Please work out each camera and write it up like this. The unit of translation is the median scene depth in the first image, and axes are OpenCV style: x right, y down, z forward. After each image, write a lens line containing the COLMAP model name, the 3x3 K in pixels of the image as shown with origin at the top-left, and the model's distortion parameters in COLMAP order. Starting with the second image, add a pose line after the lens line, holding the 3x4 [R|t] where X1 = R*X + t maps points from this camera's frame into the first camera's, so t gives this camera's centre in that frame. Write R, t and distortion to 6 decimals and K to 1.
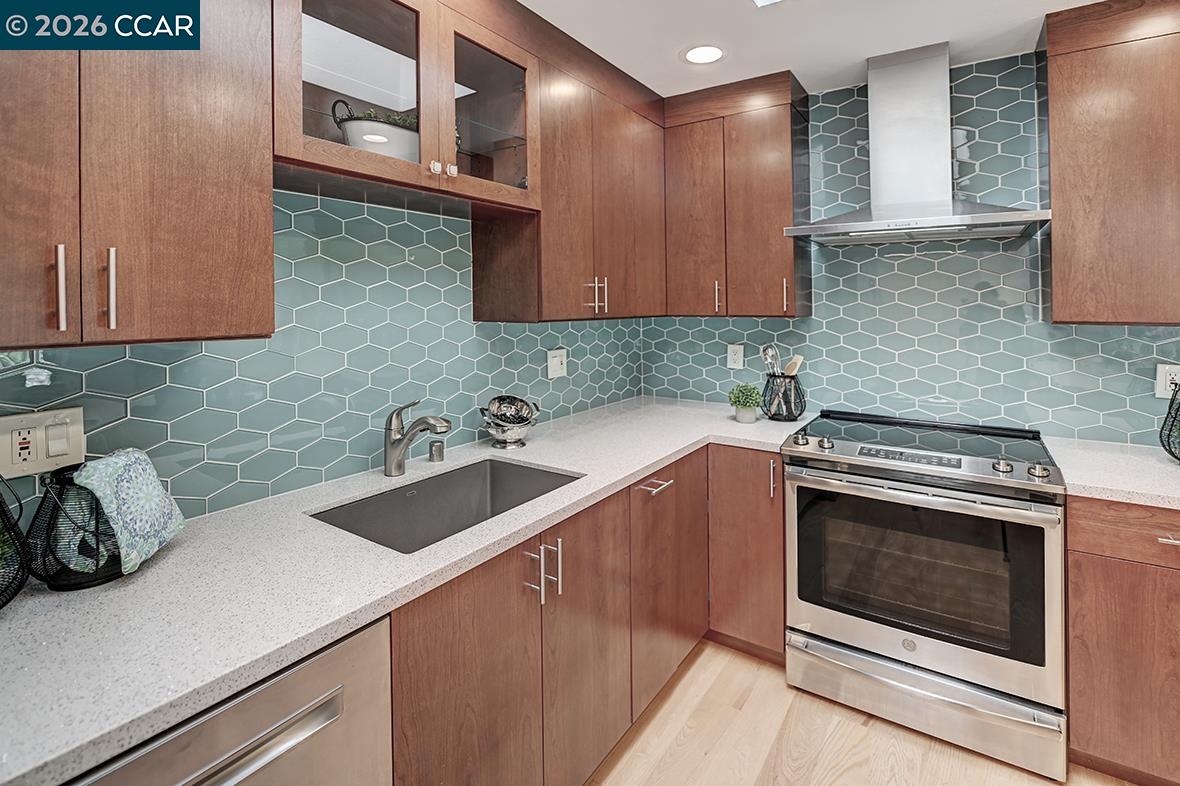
lens RADIAL K [[547.6, 0, 550.6], [0, 547.6, 293.8], [0, 0, 1]] dist [-0.008343, -0.001017]
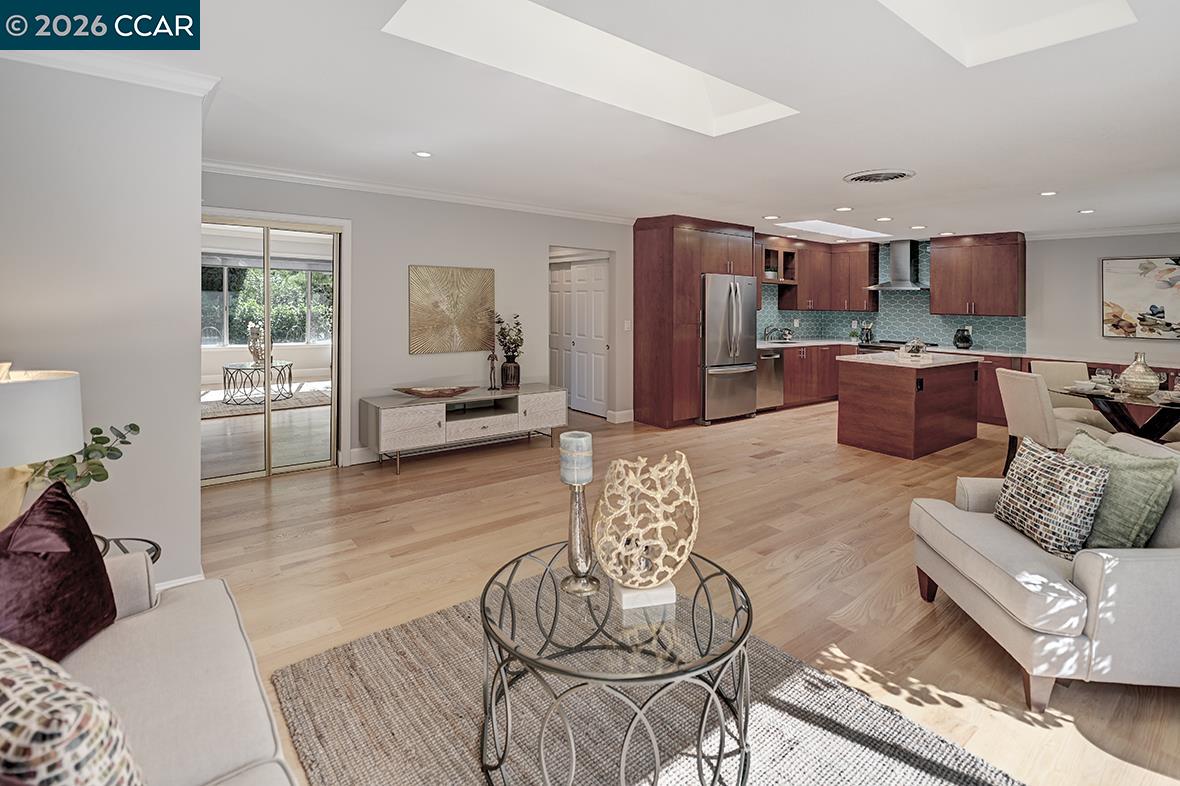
lens RADIAL K [[547.6, 0, 545.0], [0, 547.6, 291.1], [0, 0, 1]] dist [-0.008343, -0.001017]
pose [[0.952485, 0.019720, -0.303946, -0.541156], [-0.020621, 0.999787, 0.000245, -0.053238], [0.303886, 0.006035, 0.952689, -3.332094]]
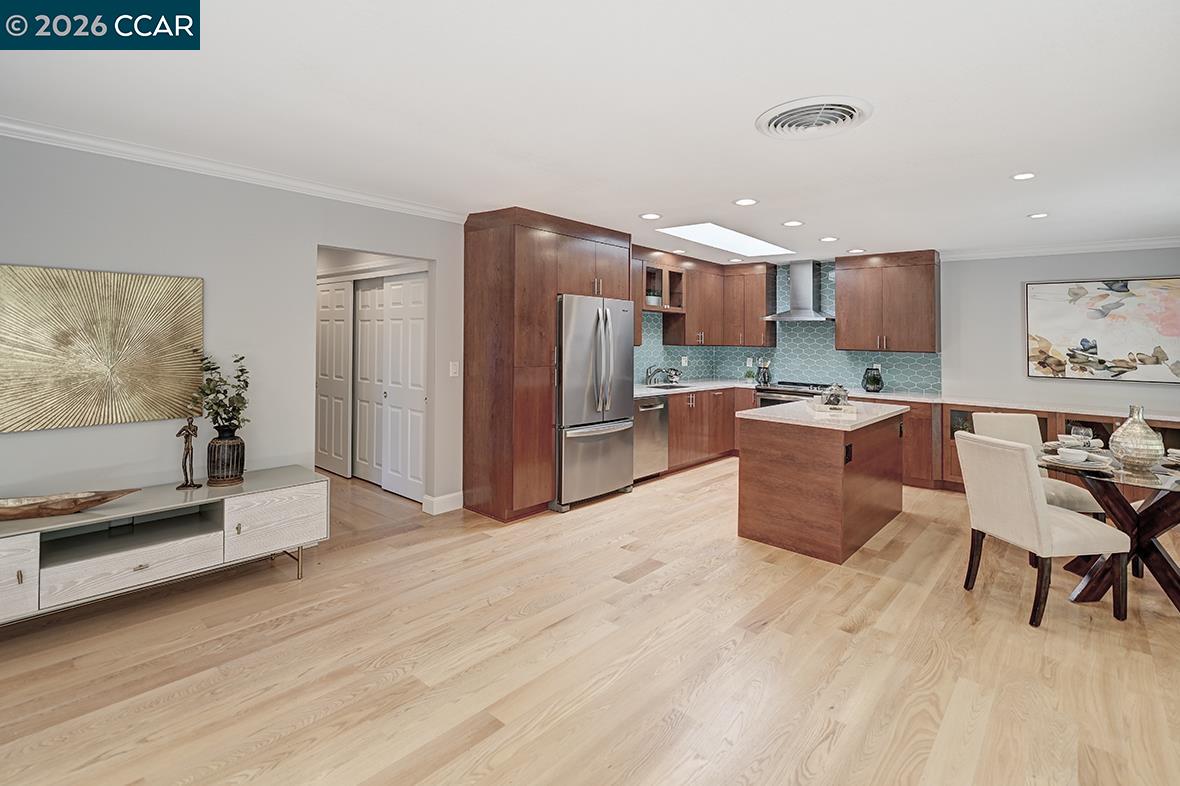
lens RADIAL K [[547.6, 0, 568.8], [0, 547.6, 313.8], [0, 0, 1]] dist [-0.008343, -0.001017]
pose [[0.995696, 0.022064, -0.090012, -0.391915], [-0.024426, 0.999383, -0.025222, -0.038343], [0.089400, 0.027312, 0.995621, -2.225010]]
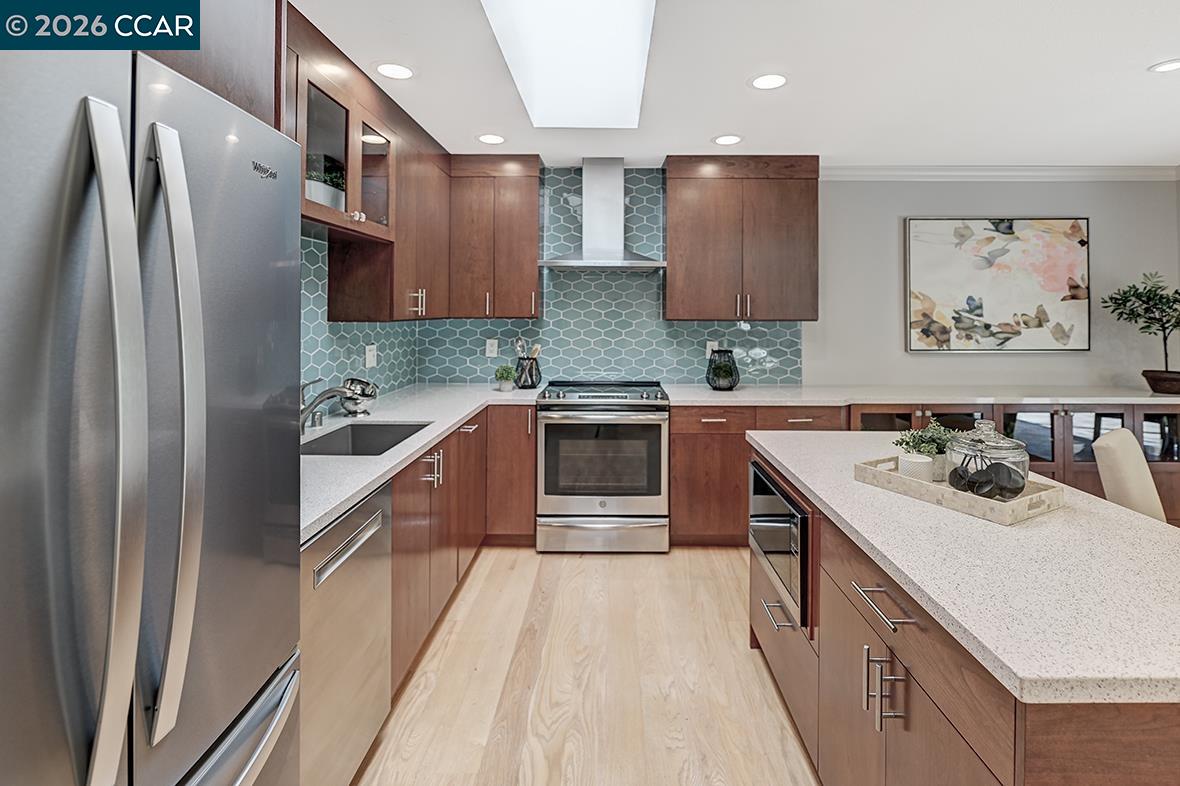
lens RADIAL K [[600.6, 0, 618.5], [0, 600.6, 286.0], [0, 0, 1]] dist [0.001043, -0.000136]
pose [[0.789714, 0.029330, 0.612773, -0.448957], [-0.016704, 0.999514, -0.026313, -0.007029], [-0.613247, 0.010544, 0.789821, -0.504172]]
